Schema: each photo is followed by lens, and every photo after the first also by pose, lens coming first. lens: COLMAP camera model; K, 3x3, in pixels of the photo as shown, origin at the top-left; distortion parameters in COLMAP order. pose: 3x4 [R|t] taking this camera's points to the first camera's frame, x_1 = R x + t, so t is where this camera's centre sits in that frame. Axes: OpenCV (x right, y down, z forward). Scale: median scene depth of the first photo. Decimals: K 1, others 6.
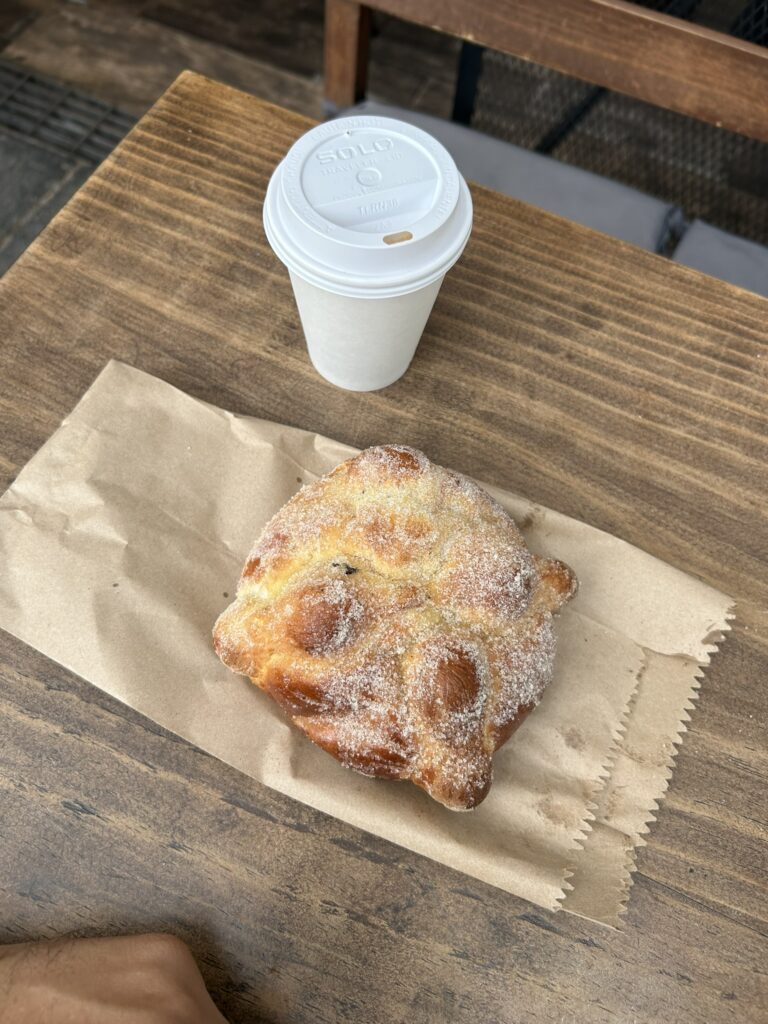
lens RADIAL K [[834.9, 0, 384.8], [0, 834.9, 512.0], [0, 0, 1]] dist [-0.013023, -0.009043]
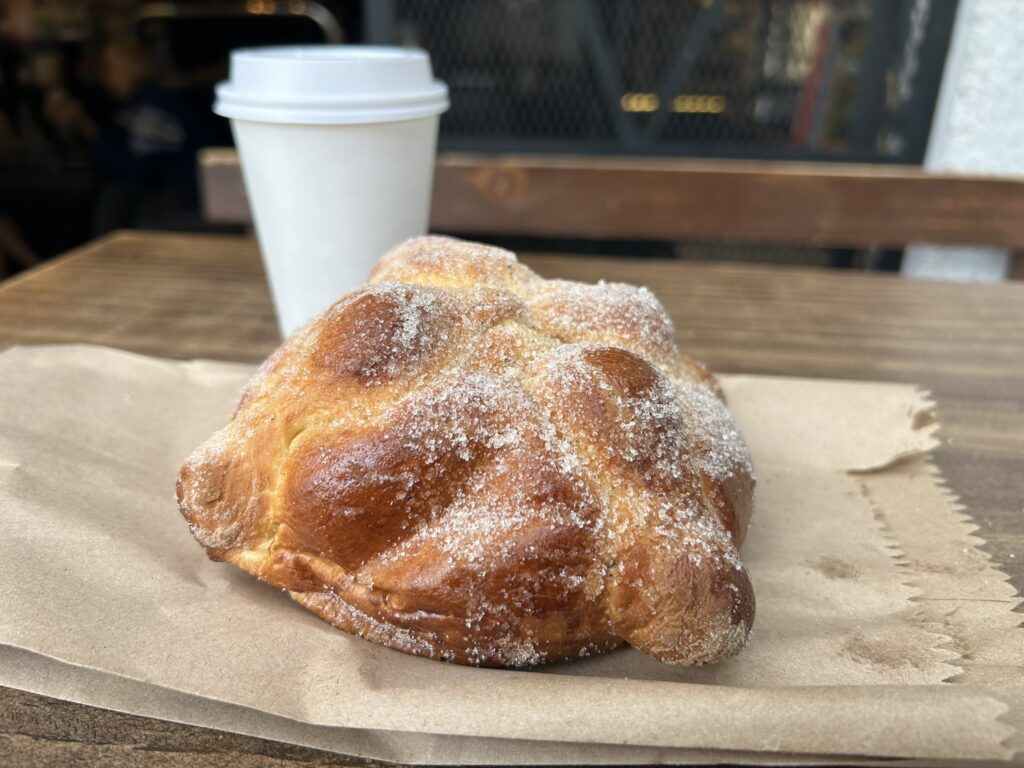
lens RADIAL K [[834.9, 0, 511.8], [0, 834.9, 384.0], [0, 0, 1]] dist [-0.013023, -0.009043]
pose [[0.950605, -0.160761, 0.265530, -0.124457], [0.297701, 0.714385, -0.633267, 0.485704], [-0.087886, 0.681036, 0.726957, 0.508456]]
